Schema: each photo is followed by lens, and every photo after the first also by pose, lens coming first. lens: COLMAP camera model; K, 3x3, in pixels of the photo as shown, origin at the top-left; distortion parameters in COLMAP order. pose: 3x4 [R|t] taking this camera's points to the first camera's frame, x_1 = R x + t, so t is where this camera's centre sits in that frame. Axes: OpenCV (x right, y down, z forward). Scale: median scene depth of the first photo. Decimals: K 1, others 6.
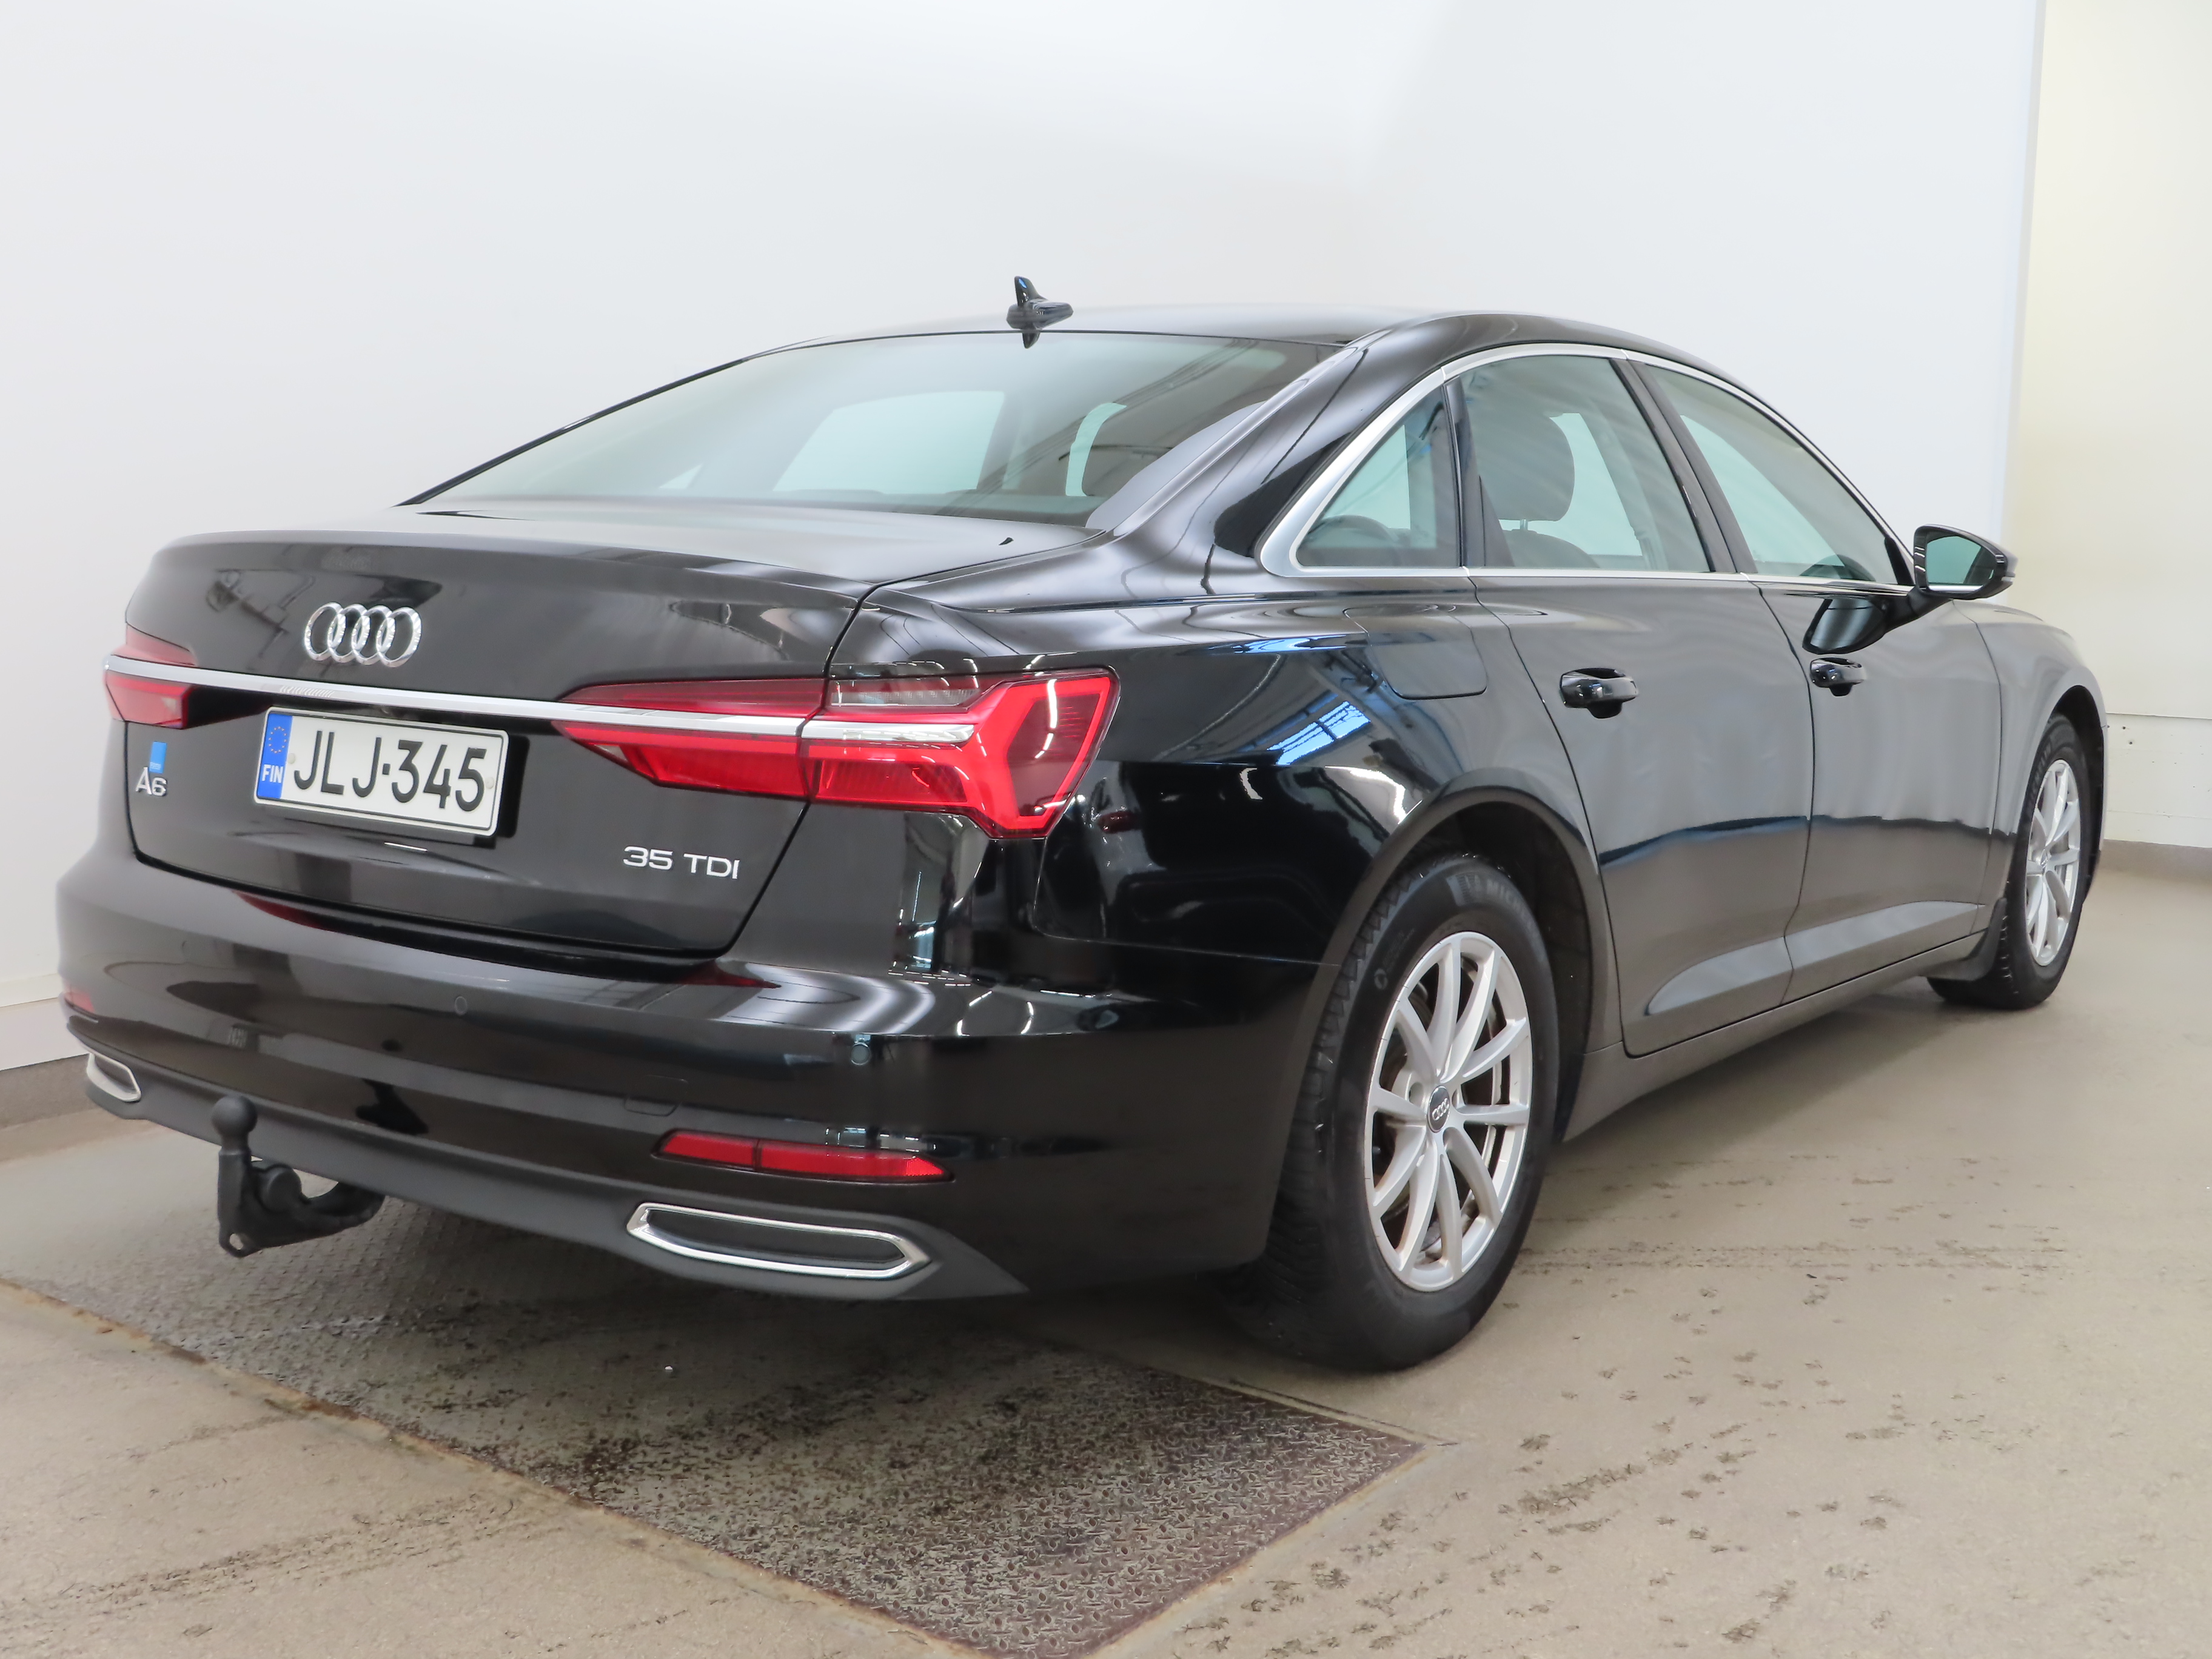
lens RADIAL K [[2214.0, 0, 1106.0], [0, 2214.0, 829.5], [0, 0, 1]] dist [0.078916, 0.006686]
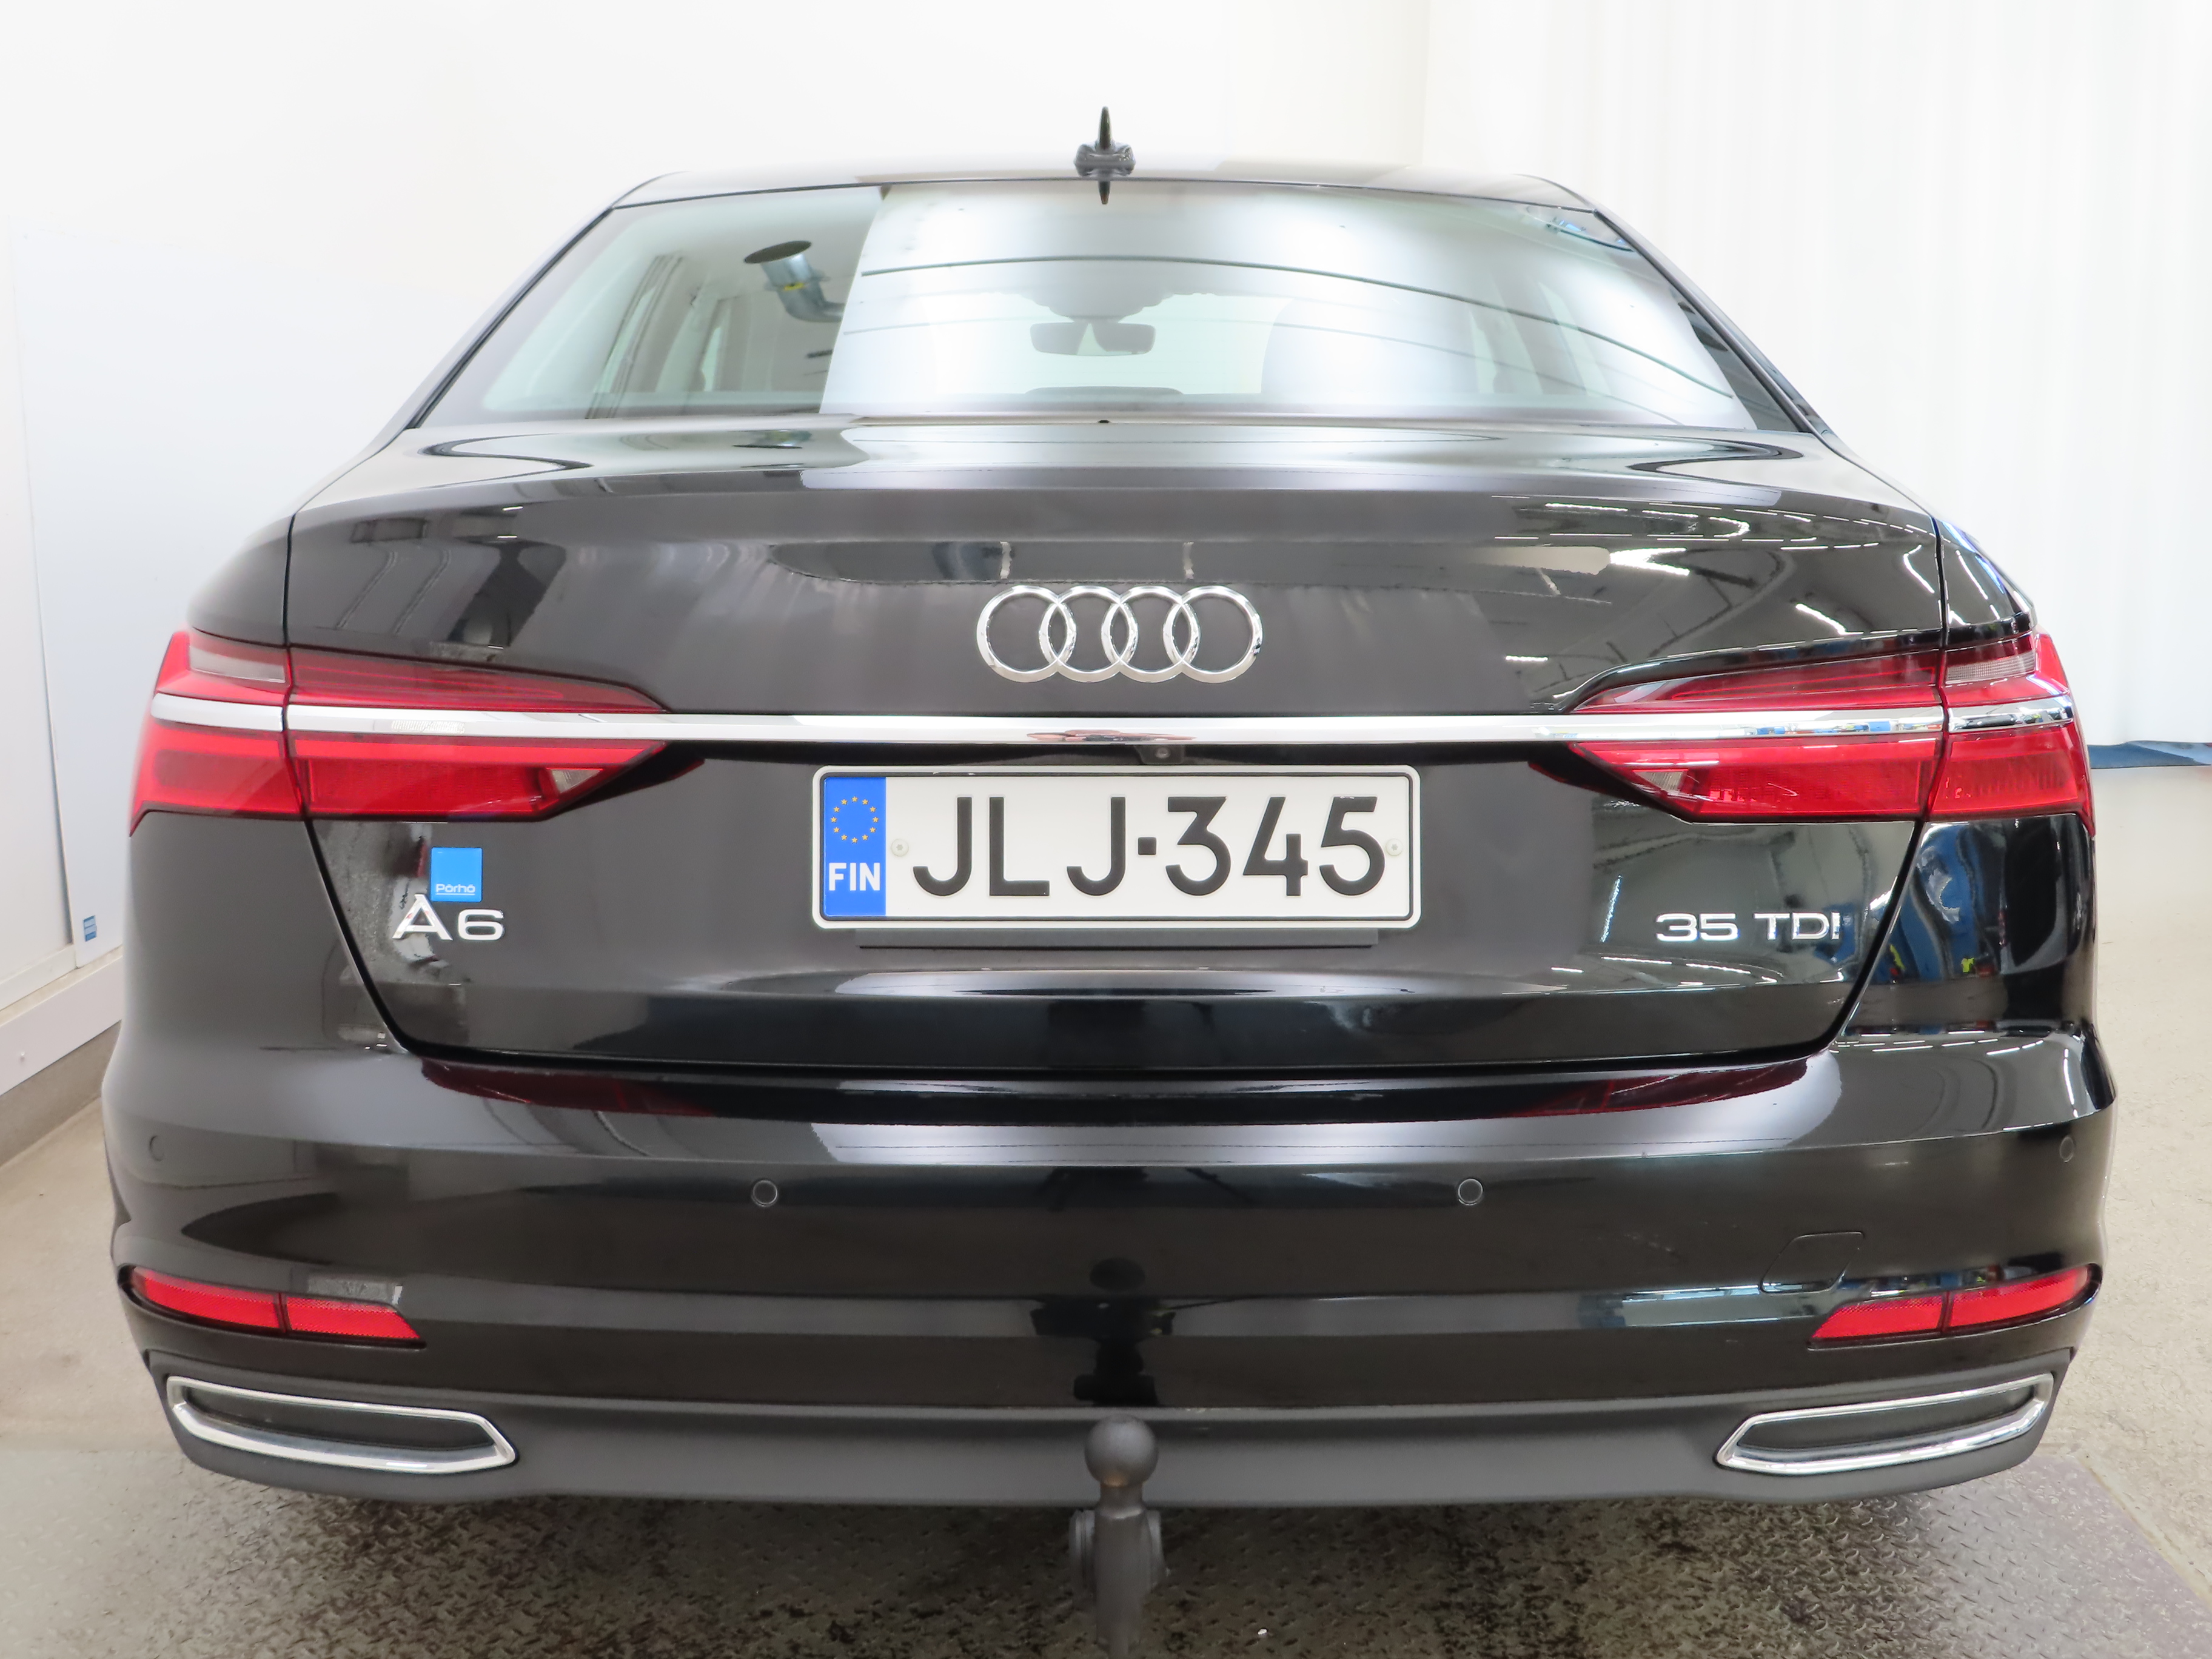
lens RADIAL K [[2214.0, 0, 1106.0], [0, 2214.0, 829.5], [0, 0, 1]] dist [0.078916, 0.006686]
pose [[0.808383, -0.118606, 0.576585, -0.698146], [0.092371, 0.992916, 0.074741, -0.080121], [-0.581365, -0.007160, 0.813611, 0.507545]]
